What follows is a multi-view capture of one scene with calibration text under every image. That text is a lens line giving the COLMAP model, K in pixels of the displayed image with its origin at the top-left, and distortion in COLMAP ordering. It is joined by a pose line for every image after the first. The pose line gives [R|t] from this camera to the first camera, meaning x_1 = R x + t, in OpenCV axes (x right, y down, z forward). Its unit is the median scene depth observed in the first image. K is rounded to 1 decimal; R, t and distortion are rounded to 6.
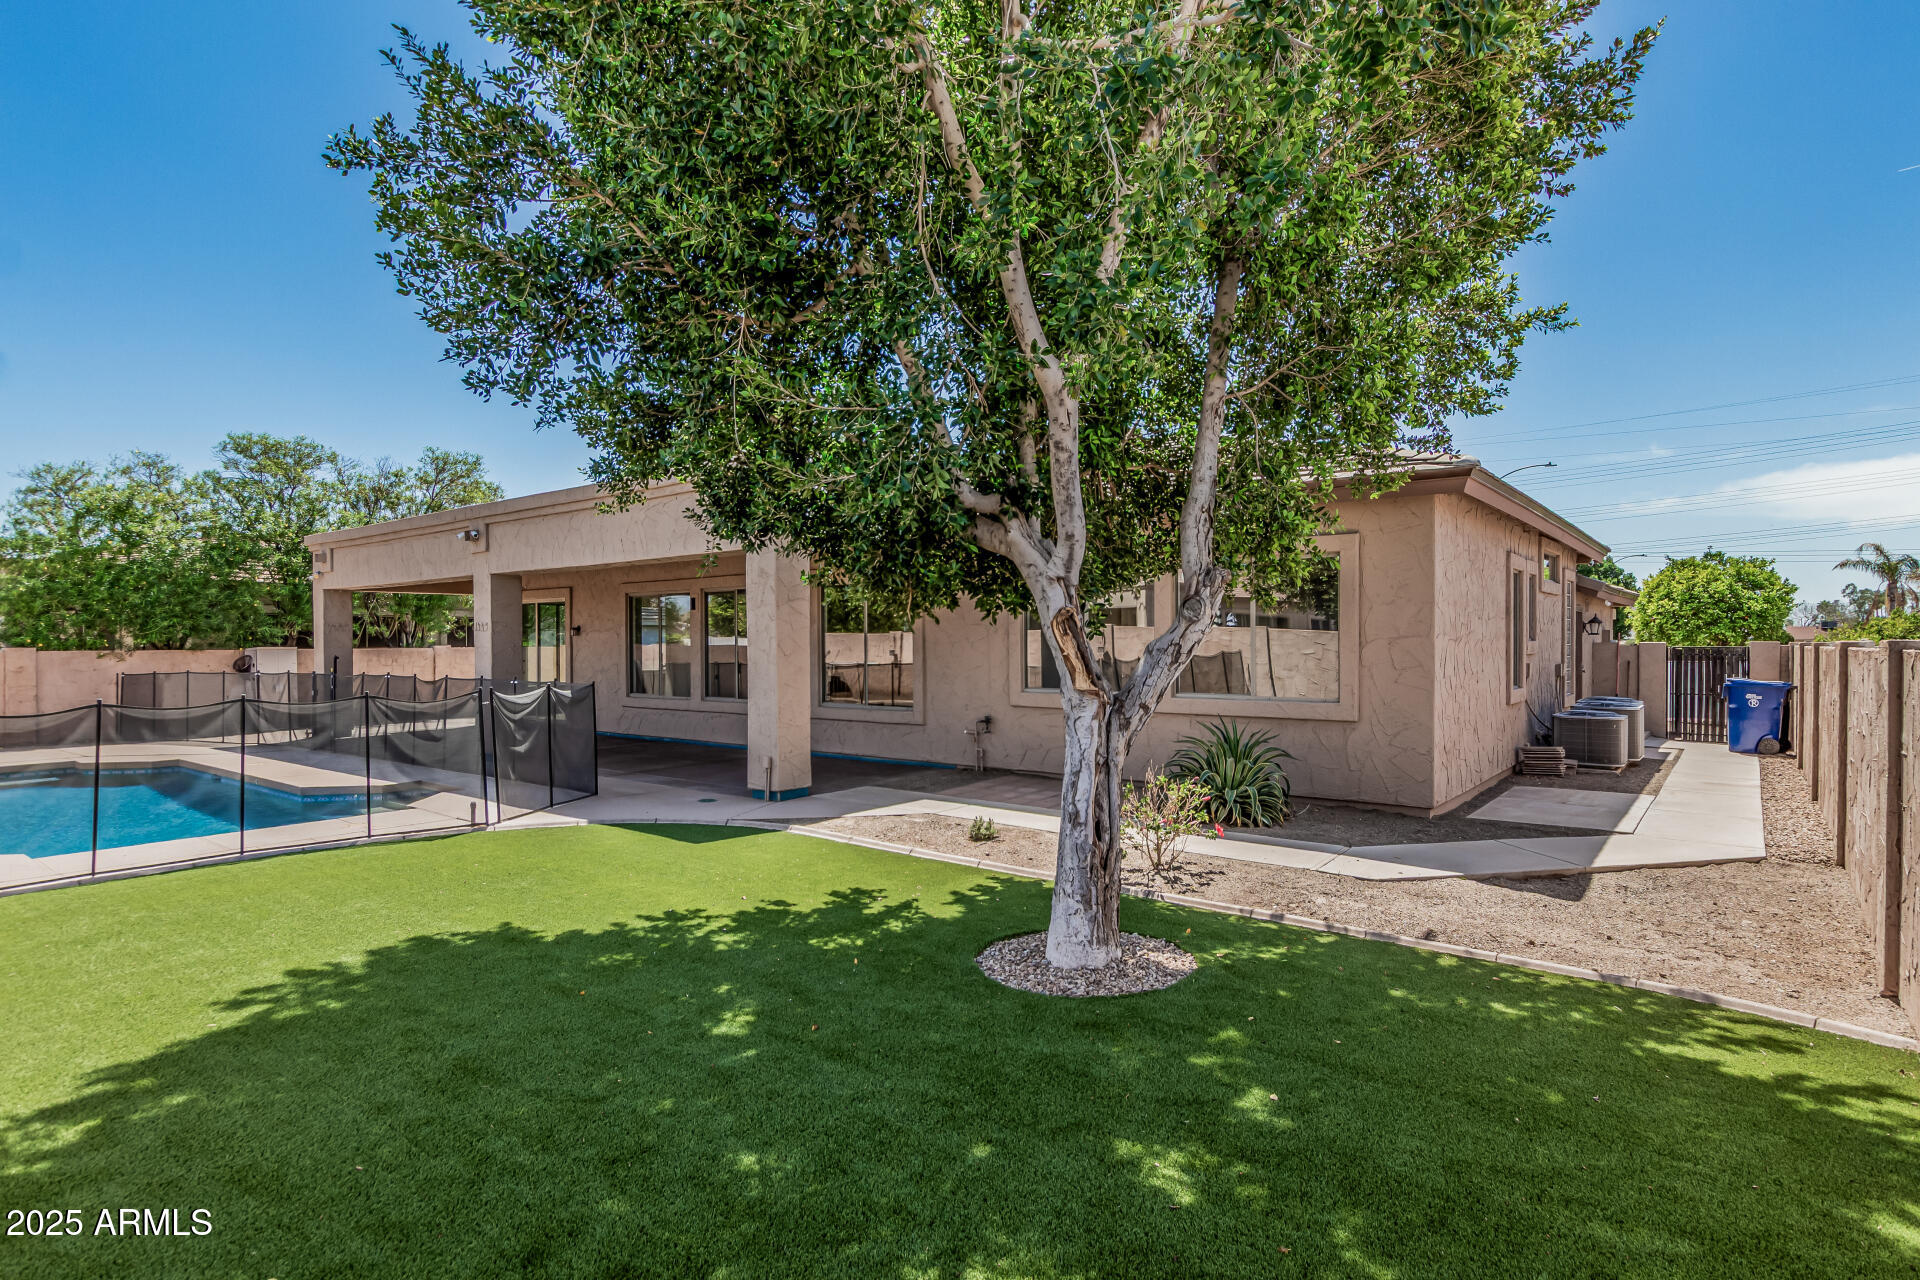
lens RADIAL K [[980.5, 0, 962.1], [0, 980.5, 645.2], [0, 0, 1]] dist [0.008302, -0.005913]
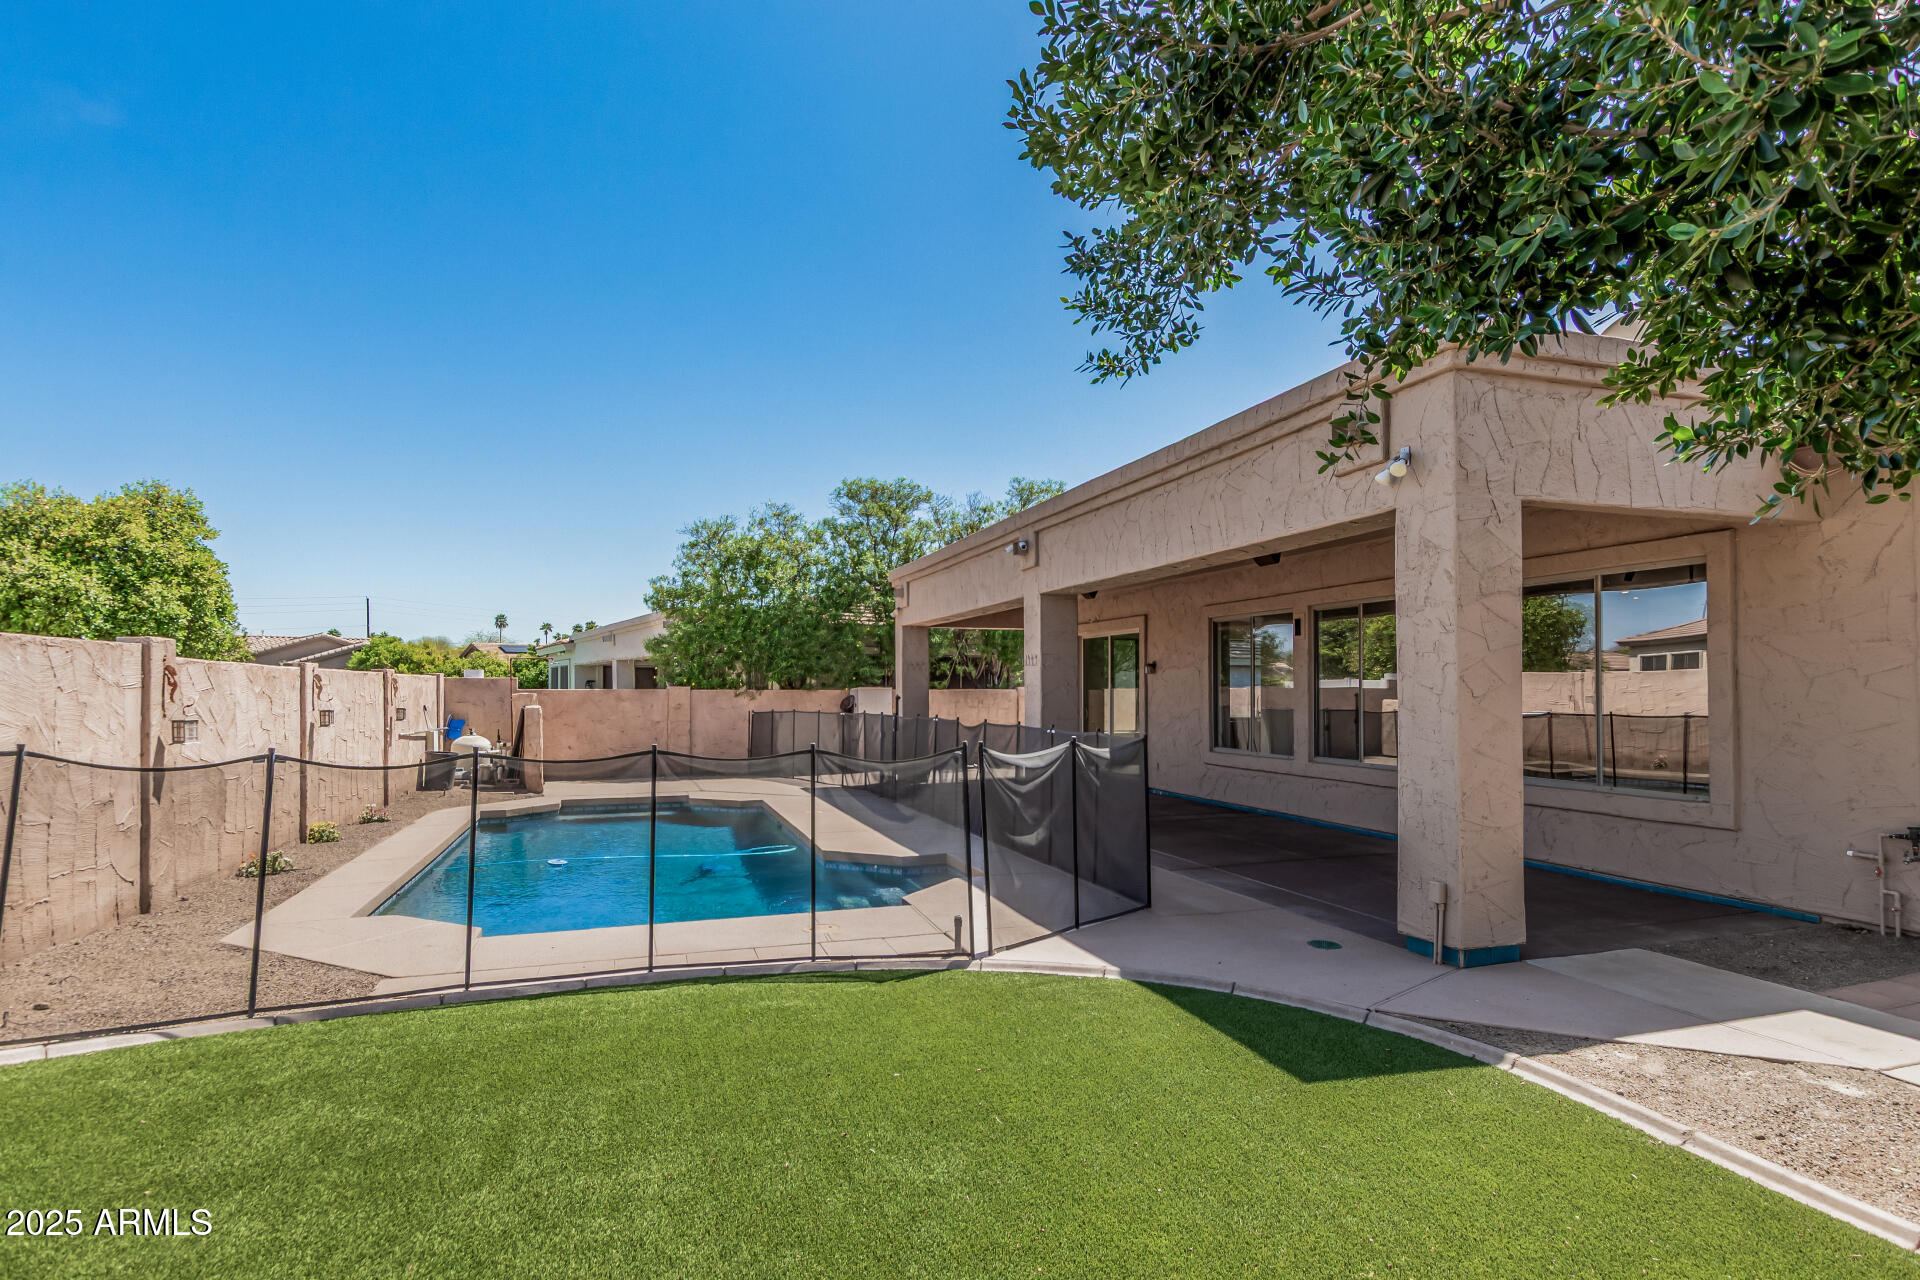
lens RADIAL K [[980.5, 0, 978.7], [0, 980.5, 682.4], [0, 0, 1]] dist [0.008302, -0.005913]
pose [[0.836962, -0.000840, -0.547261, -0.069300], [-0.004144, 0.999960, -0.007874, 0.004710], [0.547245, 0.008858, 0.836925, 0.245231]]
